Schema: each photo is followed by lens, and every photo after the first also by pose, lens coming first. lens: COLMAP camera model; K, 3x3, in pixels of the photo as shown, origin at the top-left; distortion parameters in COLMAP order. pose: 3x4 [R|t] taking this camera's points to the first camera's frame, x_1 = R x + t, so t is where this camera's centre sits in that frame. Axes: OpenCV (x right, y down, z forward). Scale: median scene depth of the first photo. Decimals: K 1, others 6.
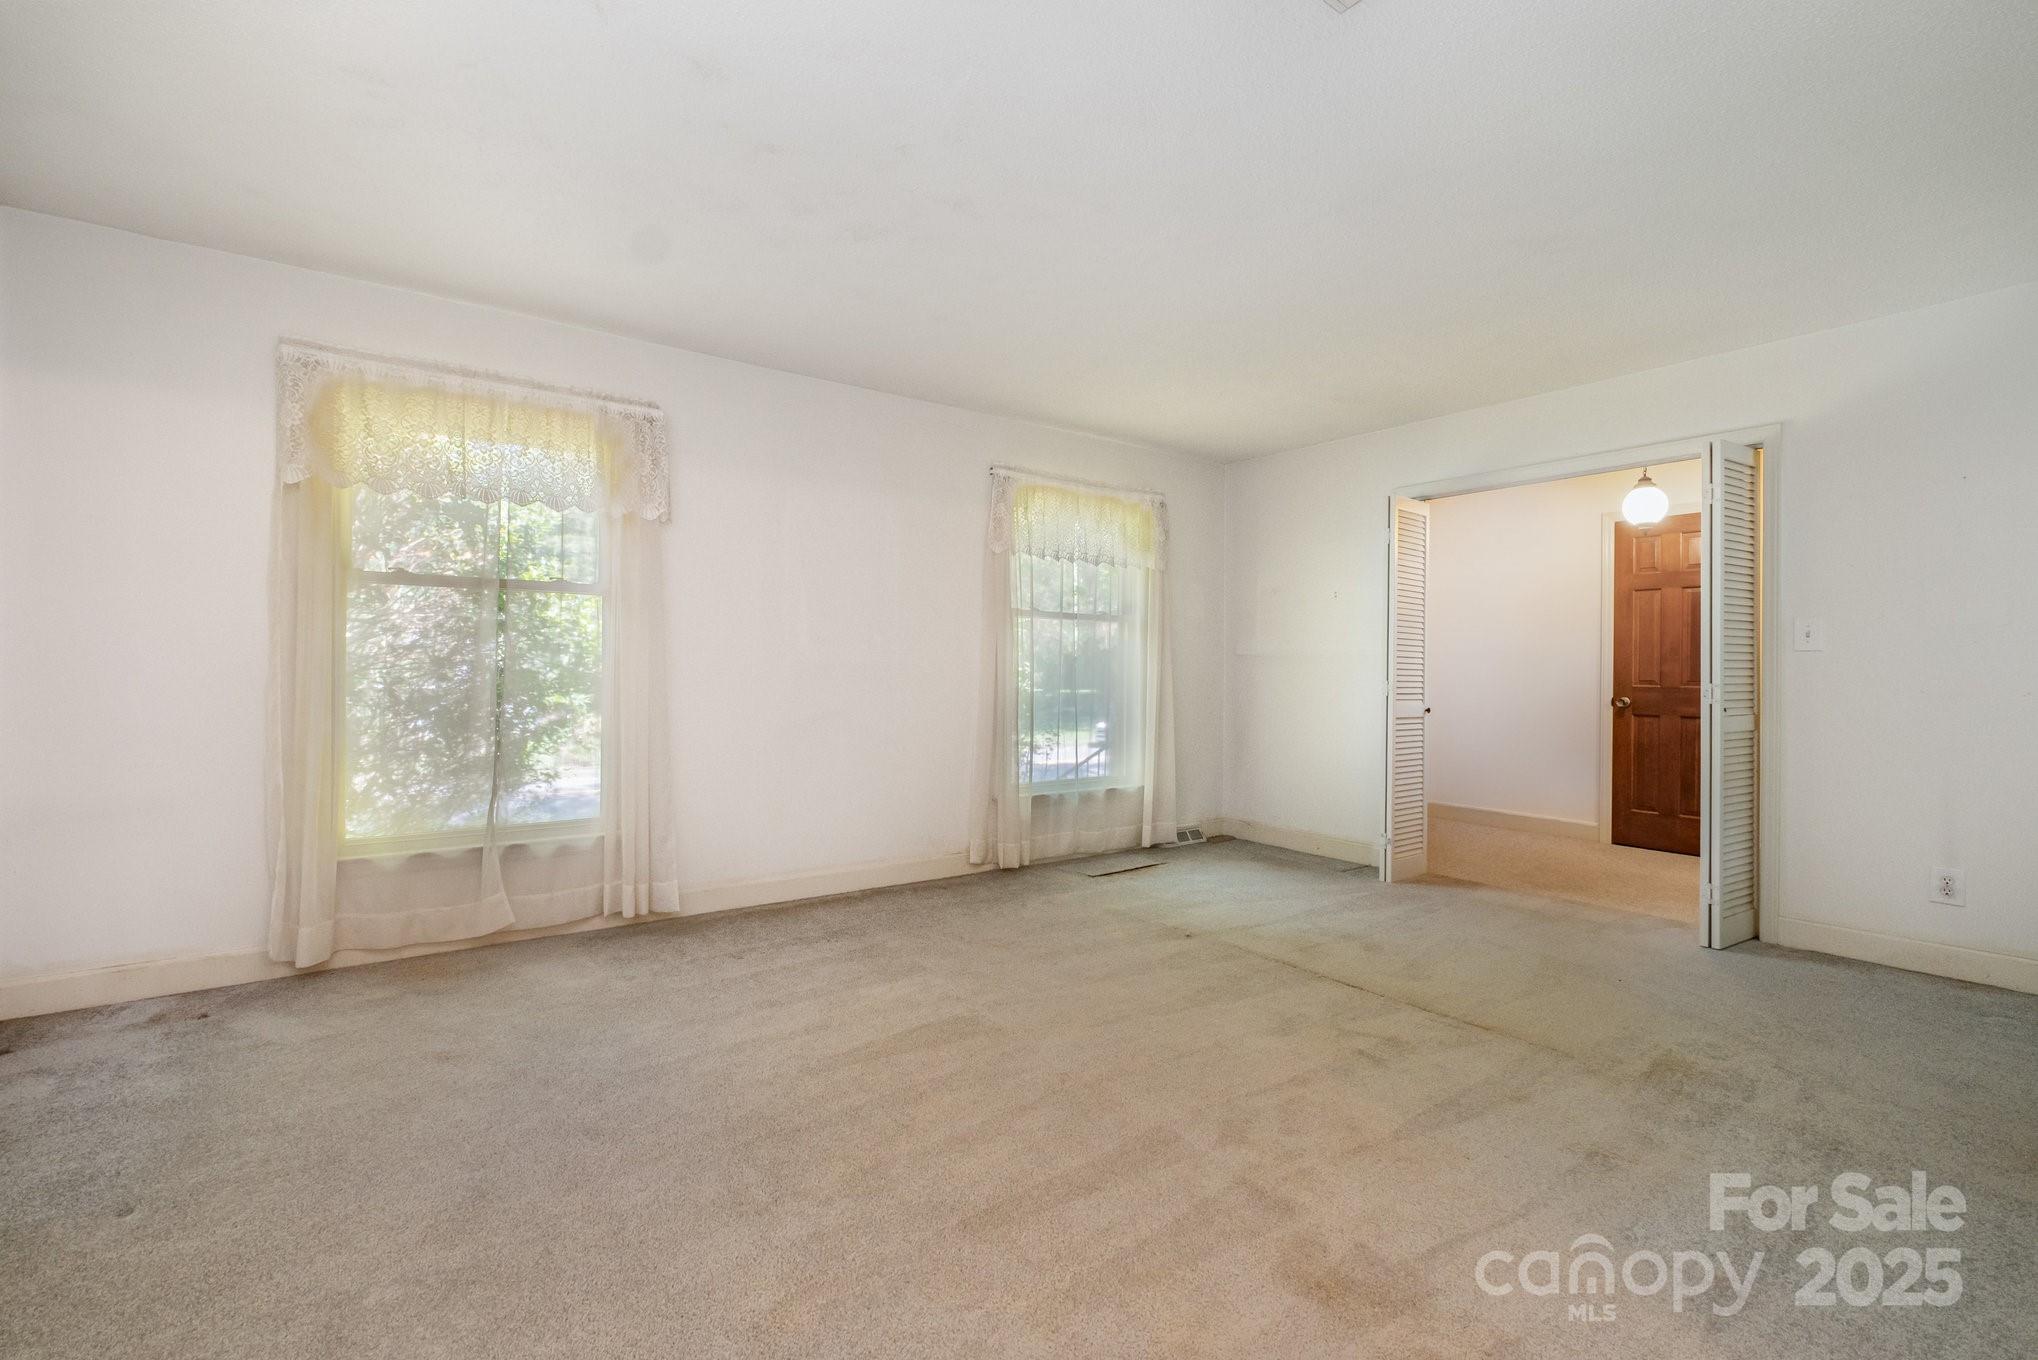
lens RADIAL K [[907.3, 0, 1000.6], [0, 907.3, 667.5], [0, 0, 1]] dist [-0.003660, -0.000347]
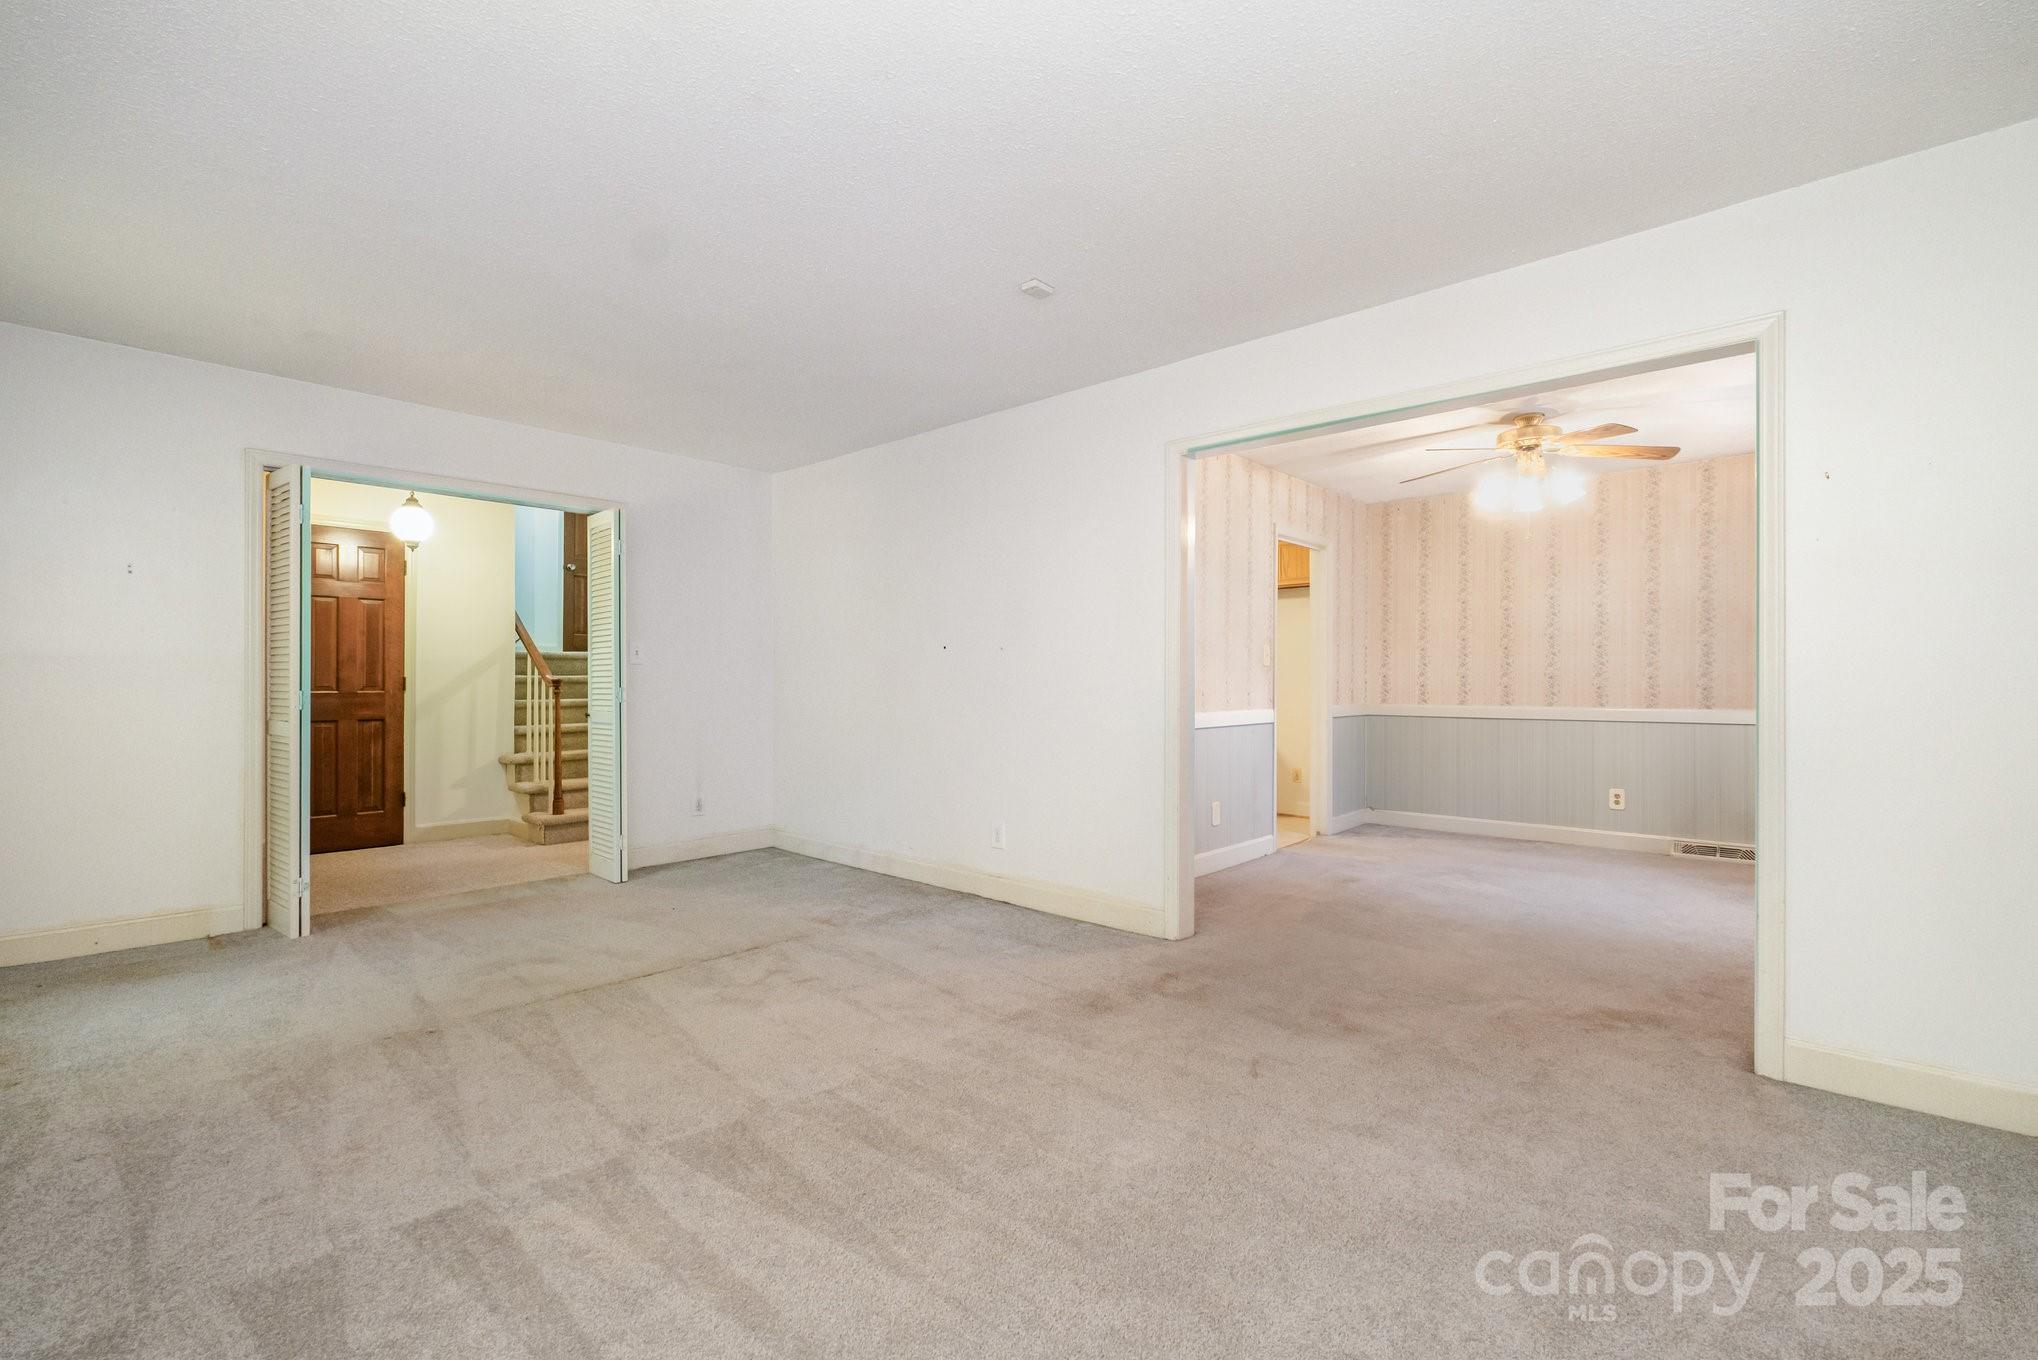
lens RADIAL K [[907.3, 0, 1000.6], [0, 907.3, 667.5], [0, 0, 1]] dist [-0.003660, -0.000347]
pose [[-0.195561, 0.001098, 0.980691, -0.759096], [-0.003803, 0.999991, -0.001878, -0.014282], [-0.980684, -0.004097, -0.195555, 0.810107]]
